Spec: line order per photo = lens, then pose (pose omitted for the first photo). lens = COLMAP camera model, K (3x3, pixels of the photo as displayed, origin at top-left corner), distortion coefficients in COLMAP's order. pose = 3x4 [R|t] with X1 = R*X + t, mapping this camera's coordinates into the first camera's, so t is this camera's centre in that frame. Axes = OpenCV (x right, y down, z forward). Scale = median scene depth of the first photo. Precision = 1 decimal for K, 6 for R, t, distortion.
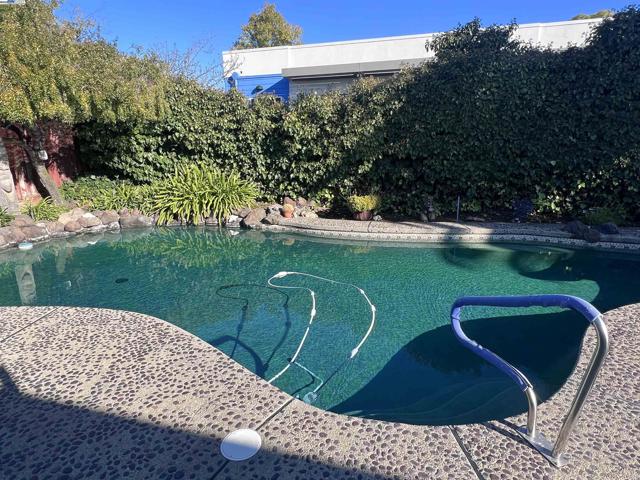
lens RADIAL K [[379.9, 0, 317.5], [0, 379.9, 239.4], [0, 0, 1]] dist [-0.002637, 0.000542]
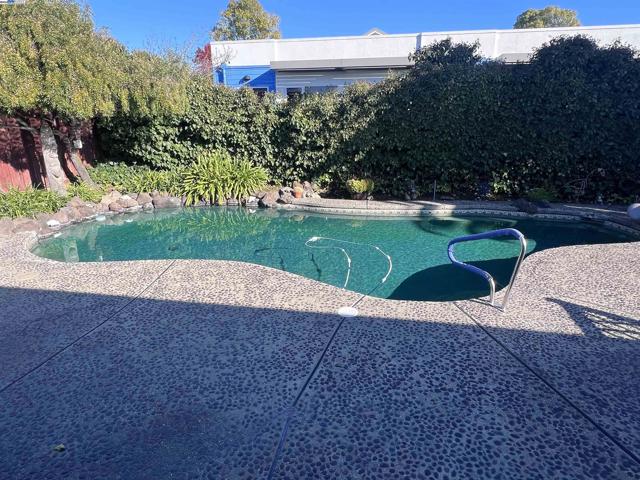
lens RADIAL K [[379.9, 0, 321.1], [0, 379.9, 241.3], [0, 0, 1]] dist [-0.002637, 0.000542]
pose [[0.994624, -0.018529, 0.101883, -0.129080], [0.013596, 0.998711, 0.048906, 0.021814], [-0.102658, -0.047258, 0.993593, -0.214710]]
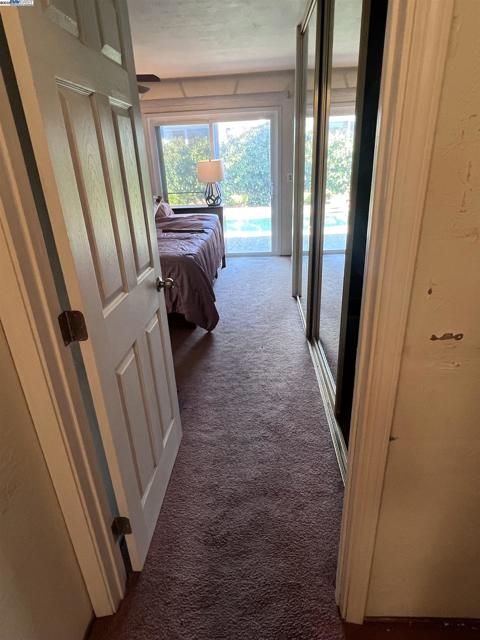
lens RADIAL K [[379.9, 0, 235.4], [0, 379.9, 322.1], [0, 0, 1]] dist [-0.002637, 0.000542]
pose [[0.974149, -0.115707, 0.194023, -0.331694], [0.086572, 0.984511, 0.152459, 0.217543], [-0.208658, -0.131721, 0.969078, -0.910017]]
